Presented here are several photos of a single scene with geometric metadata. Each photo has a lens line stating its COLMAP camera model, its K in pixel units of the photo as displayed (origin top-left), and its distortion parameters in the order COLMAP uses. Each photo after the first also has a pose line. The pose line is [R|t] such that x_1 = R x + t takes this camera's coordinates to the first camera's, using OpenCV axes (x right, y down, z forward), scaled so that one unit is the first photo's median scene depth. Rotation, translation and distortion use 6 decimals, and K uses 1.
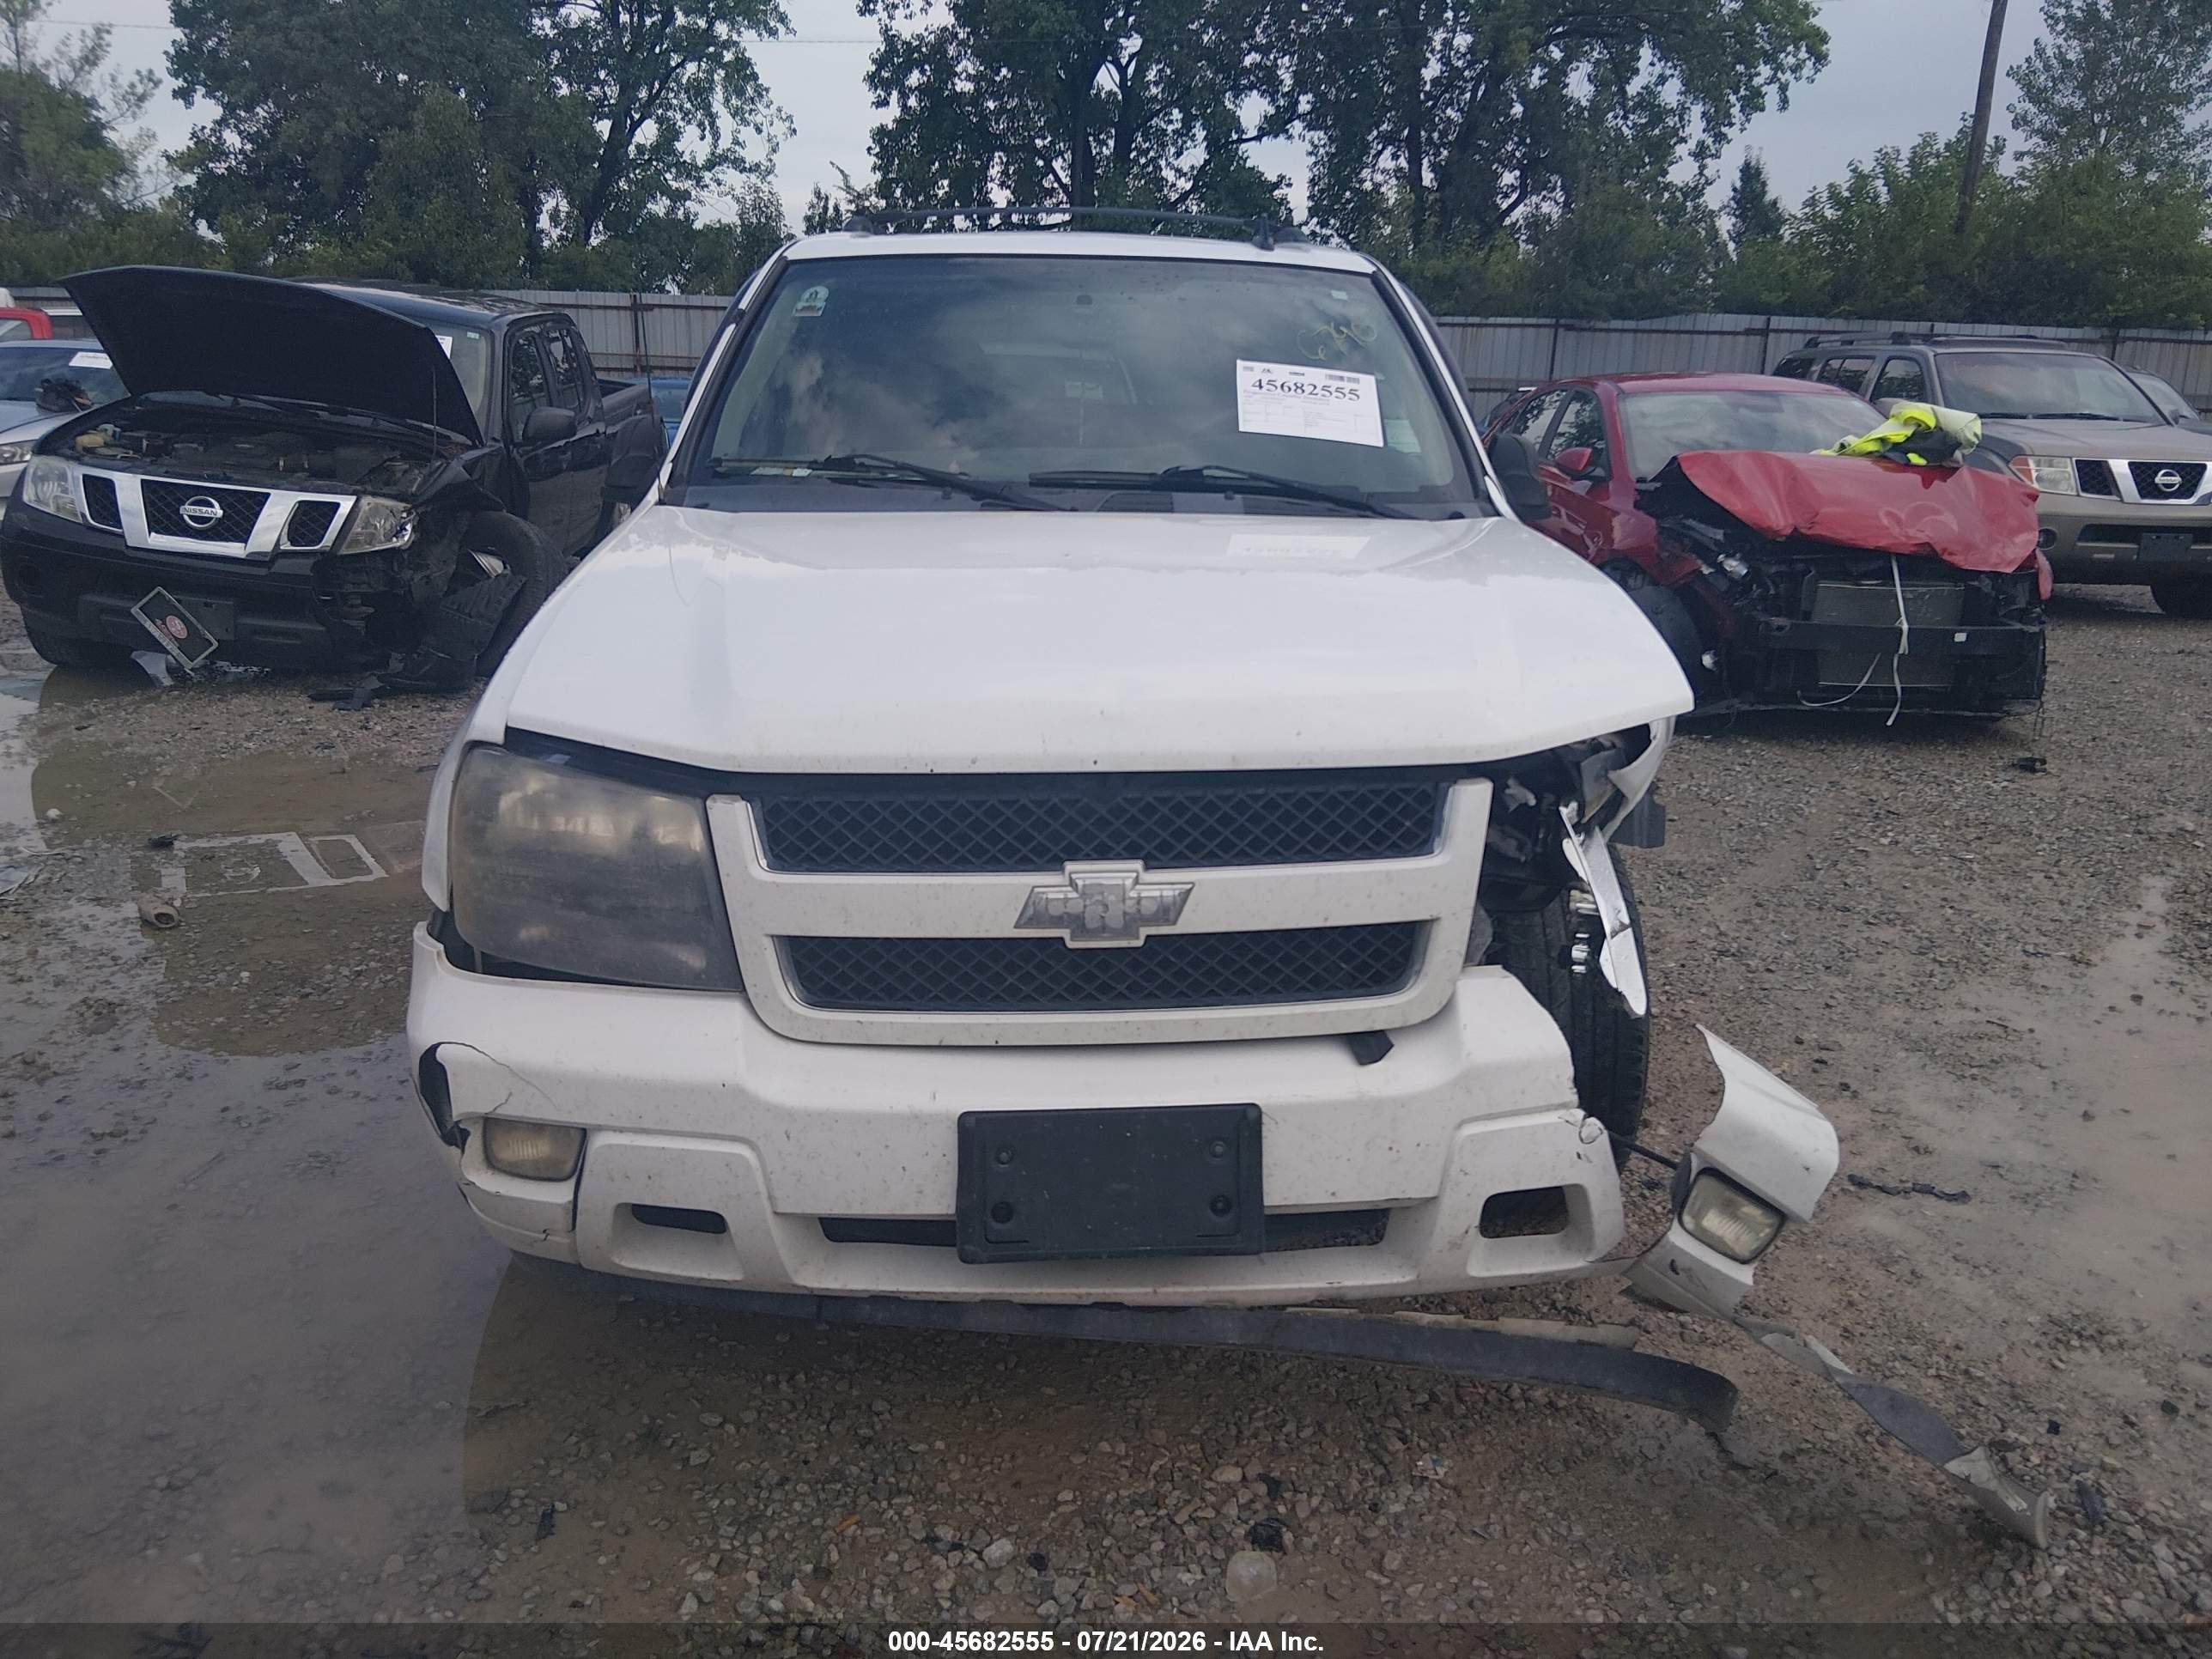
lens RADIAL K [[1699.2, 0, 1100.7], [0, 1699.2, 836.7], [0, 0, 1]] dist [0.078175, -0.135528]
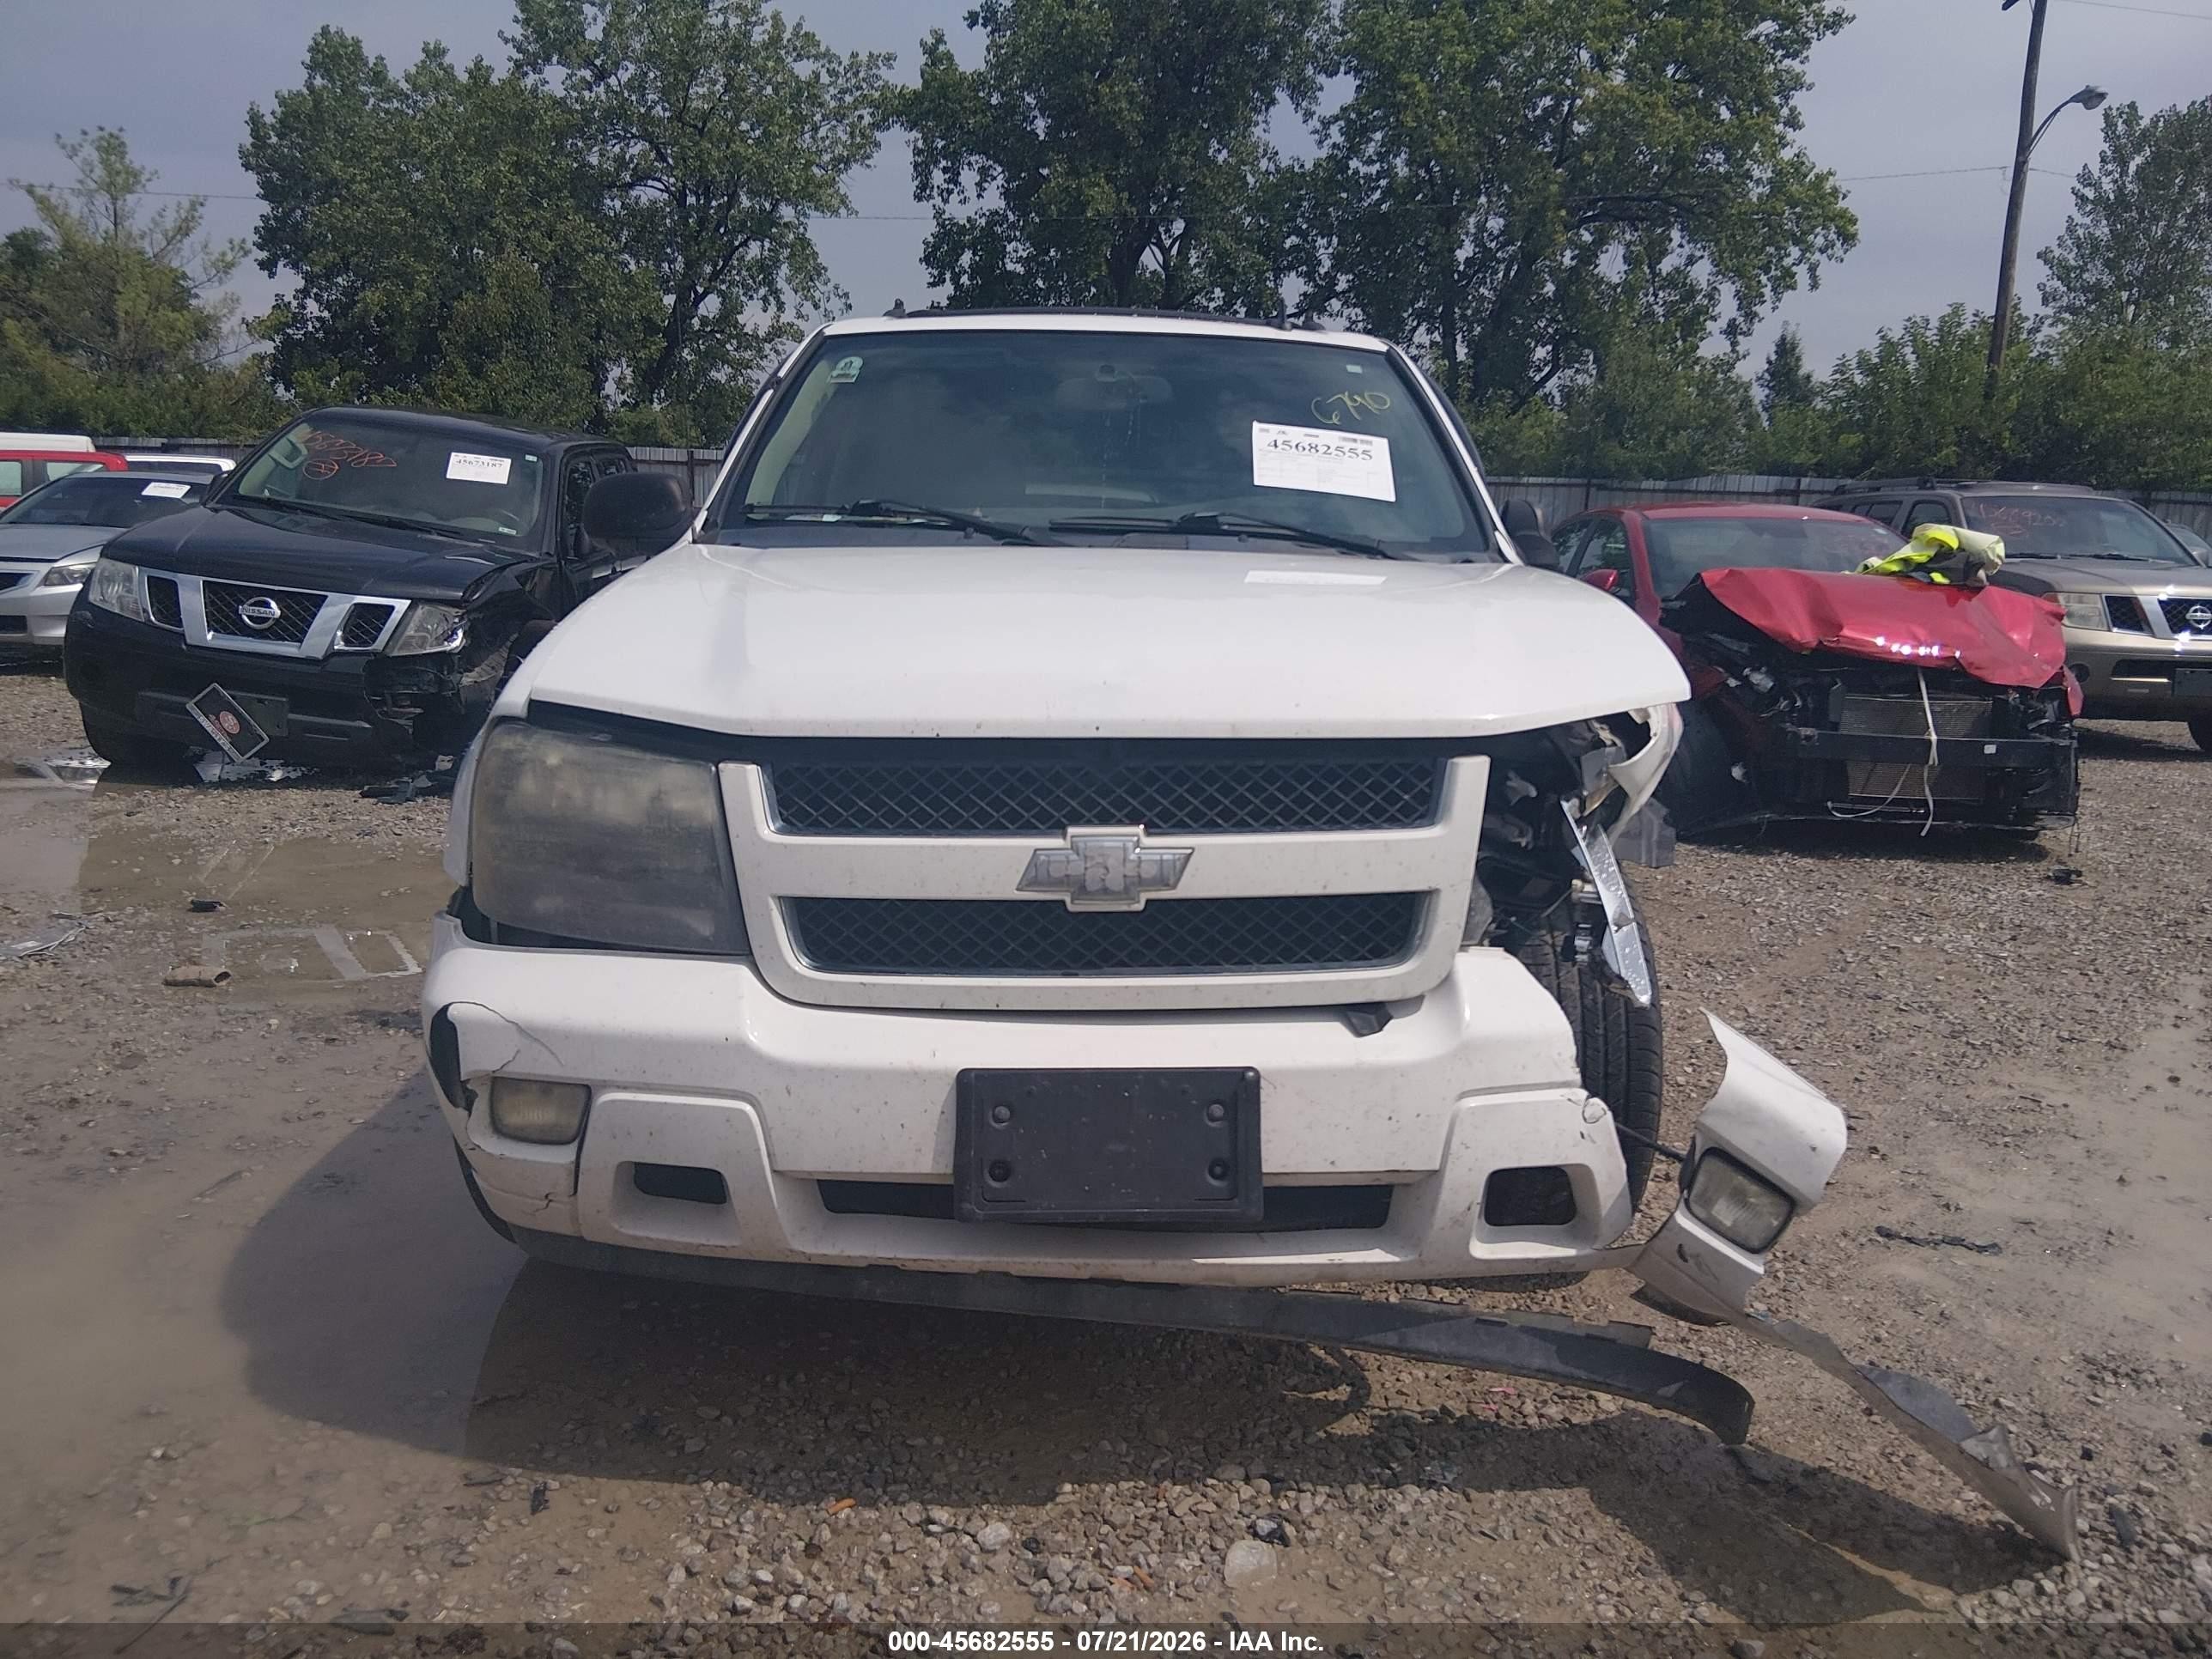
lens RADIAL K [[1701.0, 0, 1105.4], [0, 1701.0, 836.0], [0, 0, 1]] dist [0.072097, -0.119813]
pose [[0.999731, 0.007105, -0.022085, 0.015722], [-0.009188, 0.995366, -0.095719, 0.075710], [0.021303, 0.095896, 0.995163, -0.008697]]
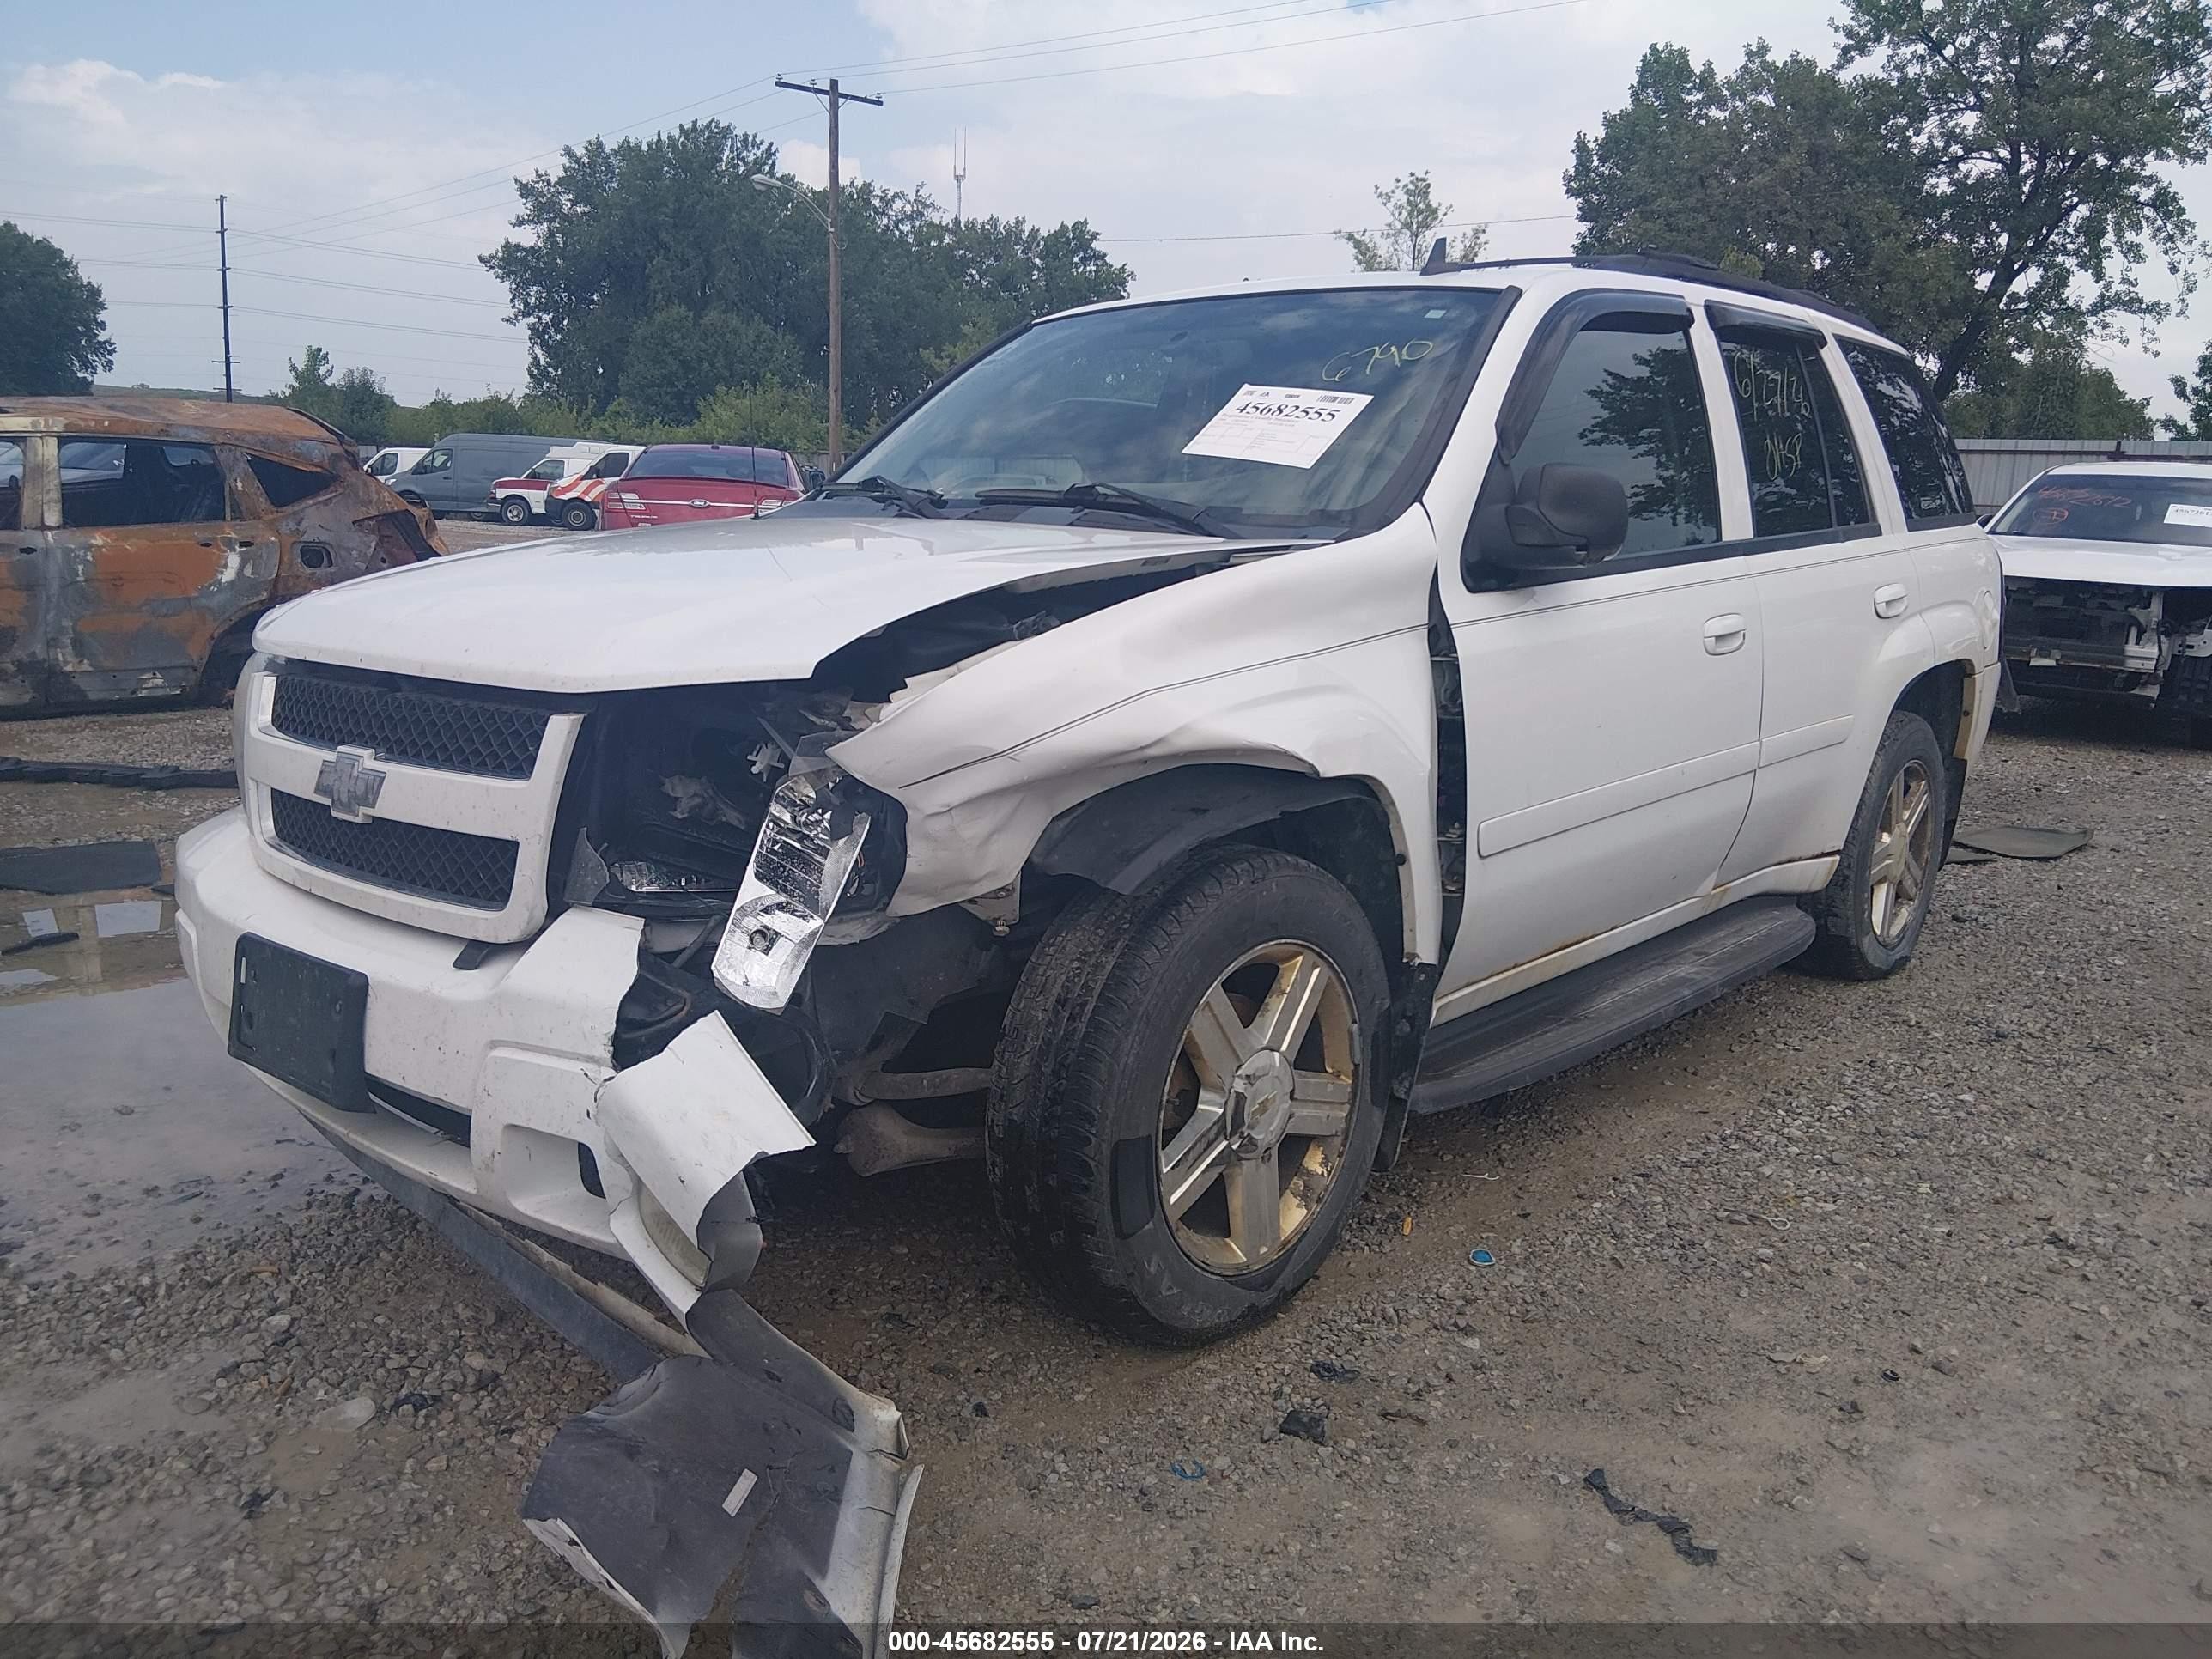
lens RADIAL K [[1659.6, 0, 1185.1], [0, 1659.6, 881.0], [0, 0, 1]] dist [0.071610, -0.094752]
pose [[0.721562, 0.153432, -0.675134, 0.771475], [-0.196270, 0.980463, 0.013055, -0.013793], [0.663947, 0.123089, 0.737579, 0.347352]]
